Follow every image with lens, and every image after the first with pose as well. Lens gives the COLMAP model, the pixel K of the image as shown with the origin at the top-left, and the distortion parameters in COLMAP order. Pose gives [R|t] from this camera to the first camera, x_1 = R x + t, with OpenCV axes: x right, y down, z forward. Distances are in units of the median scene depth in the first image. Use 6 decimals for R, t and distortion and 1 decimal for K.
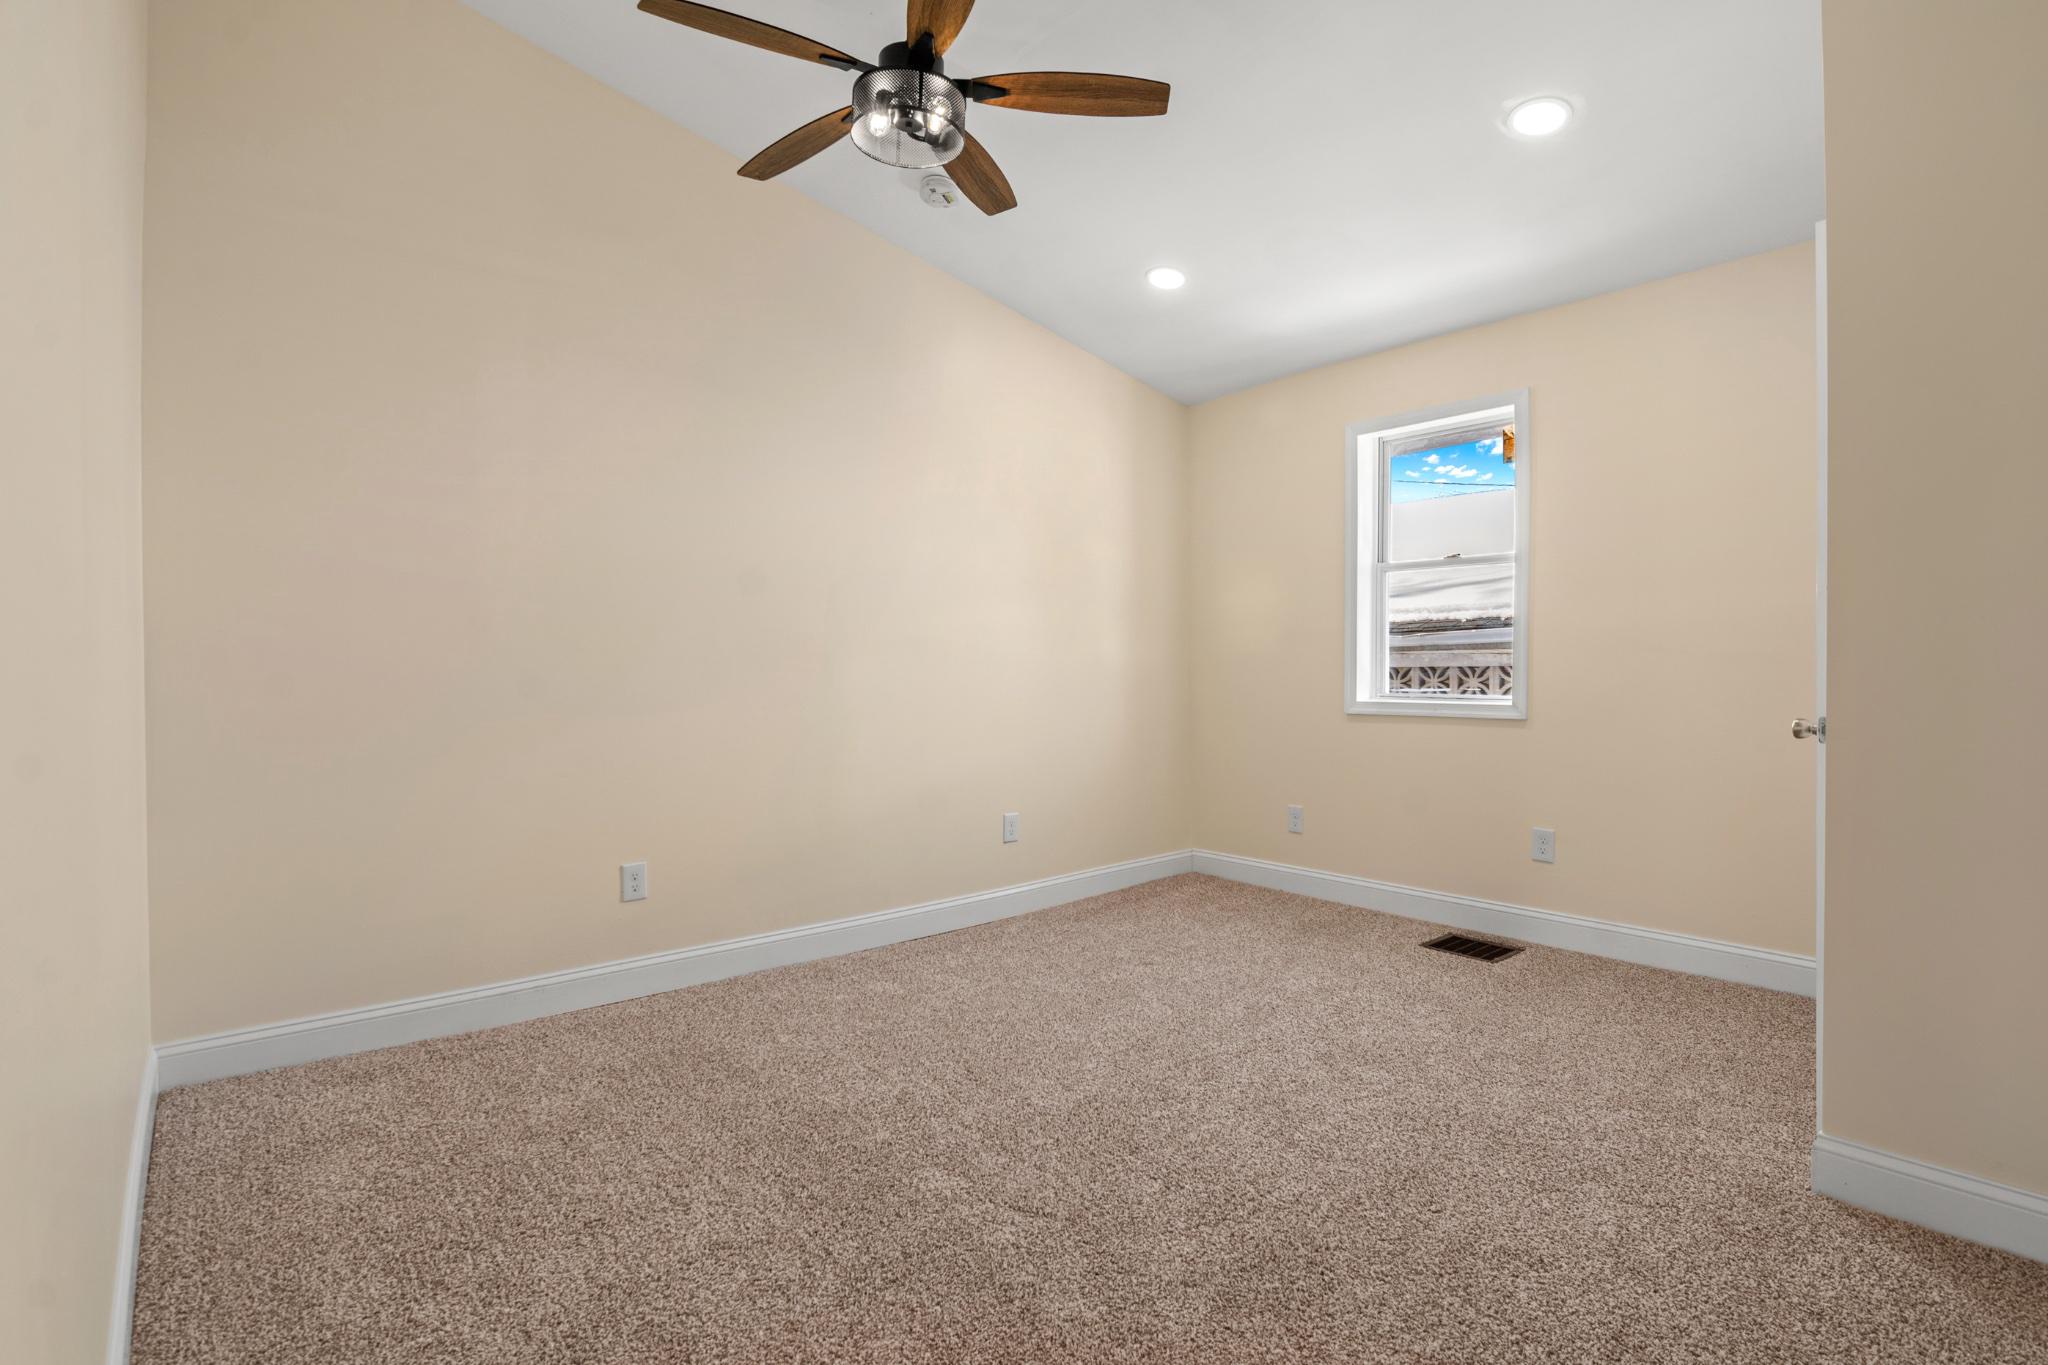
lens RADIAL K [[998.4, 0, 1025.0], [0, 998.4, 630.6], [0, 0, 1]] dist [-0.000308, -0.002149]
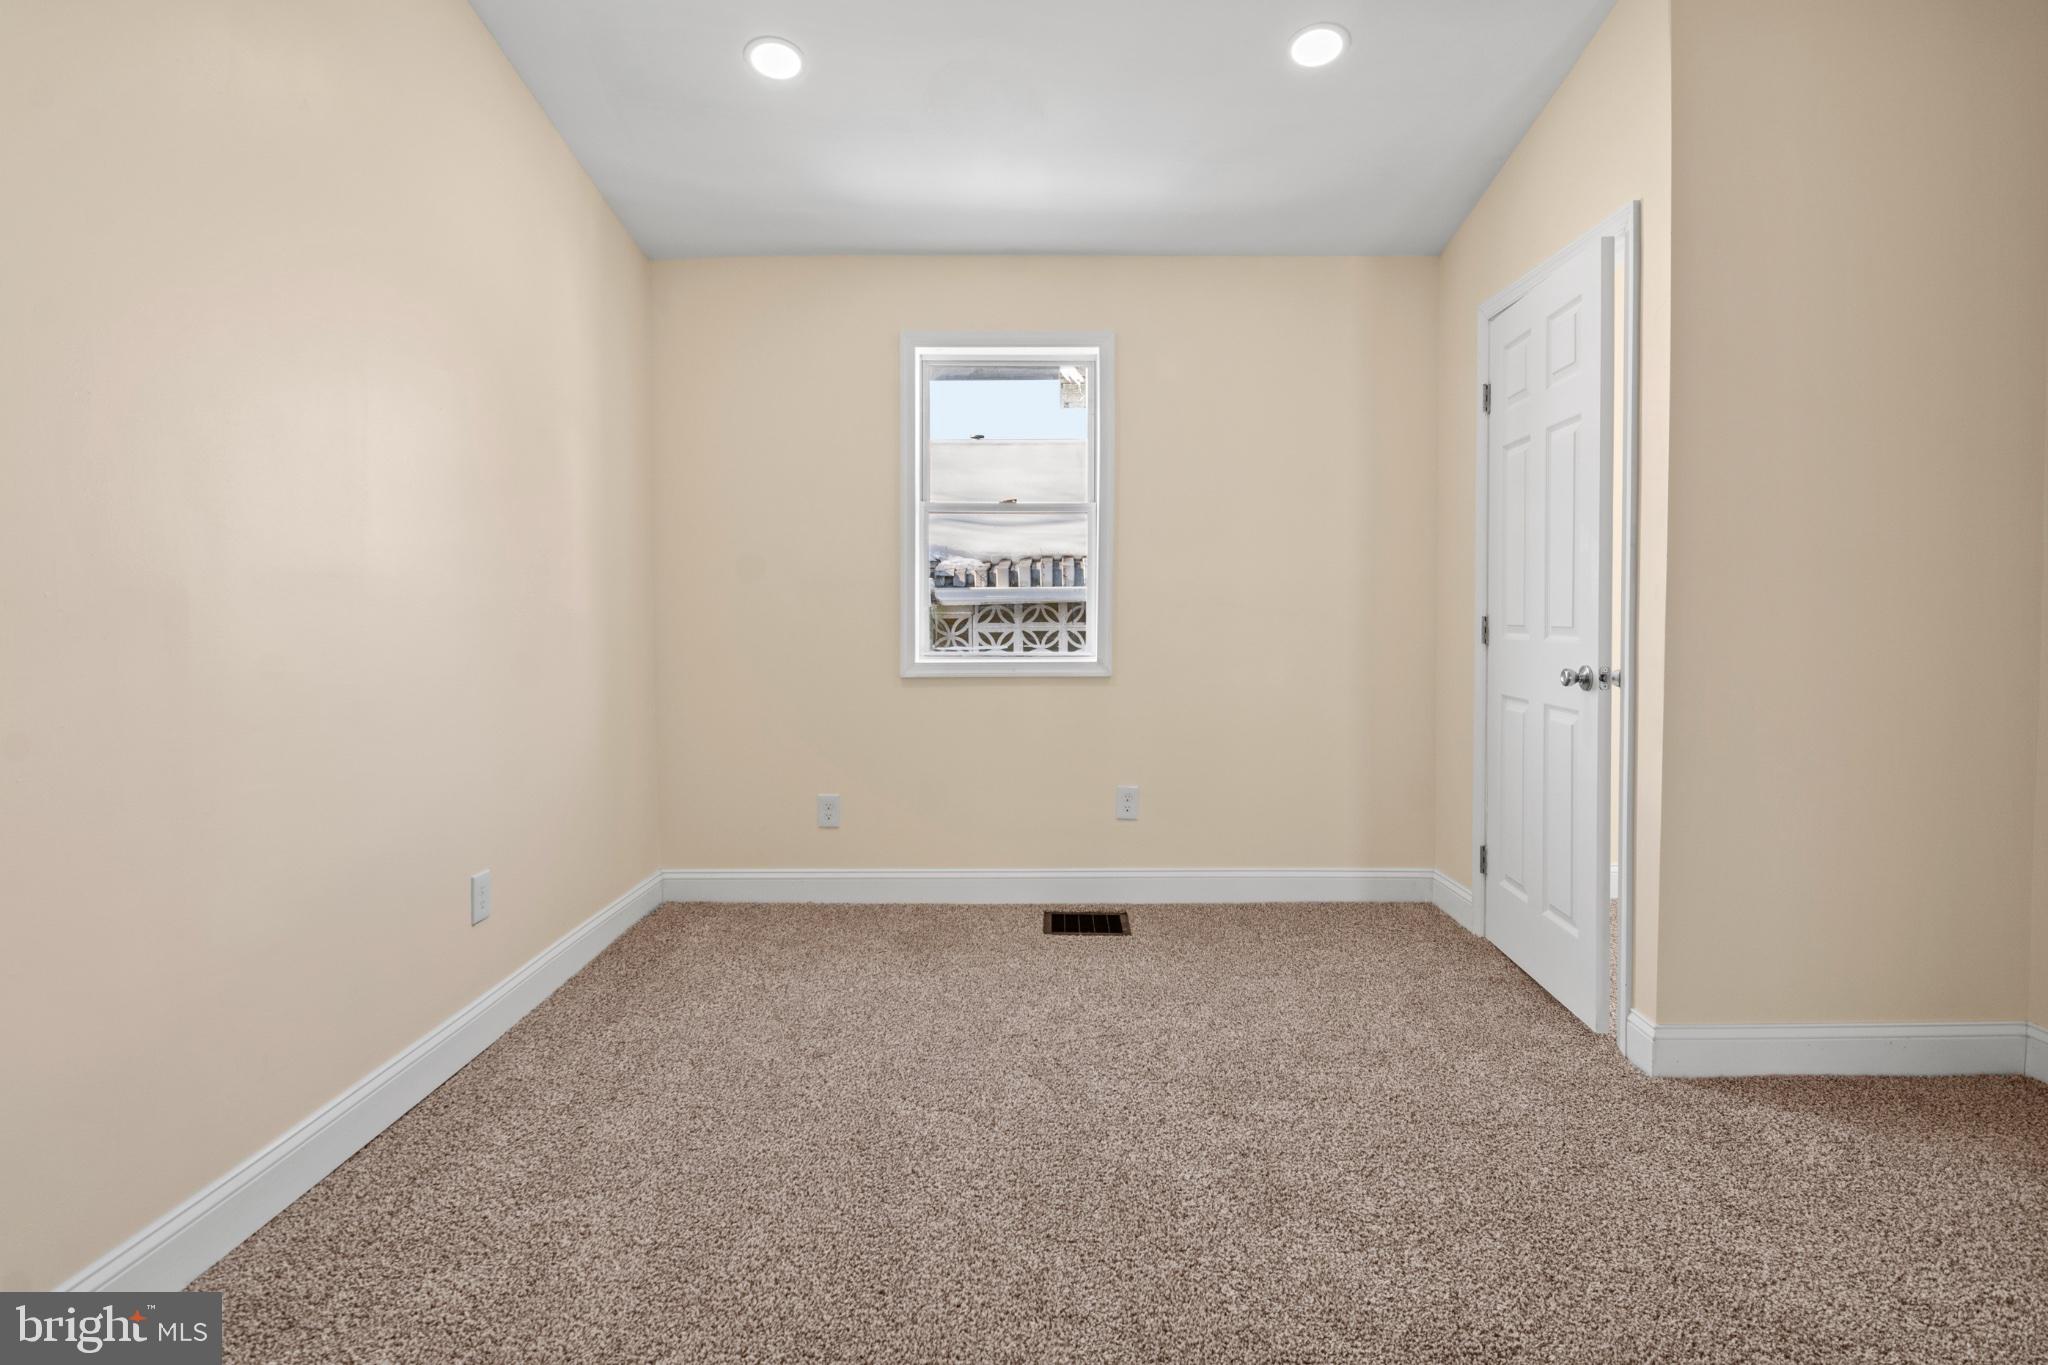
lens RADIAL K [[1003.8, 0, 1033.1], [0, 1003.8, 620.7], [0, 0, 1]] dist [-0.003299, -0.001469]
pose [[0.640326, 0.001013, 0.768102, -0.296134], [-0.029160, 0.999310, 0.022991, 0.014293], [-0.767549, -0.037120, 0.639914, 0.433549]]
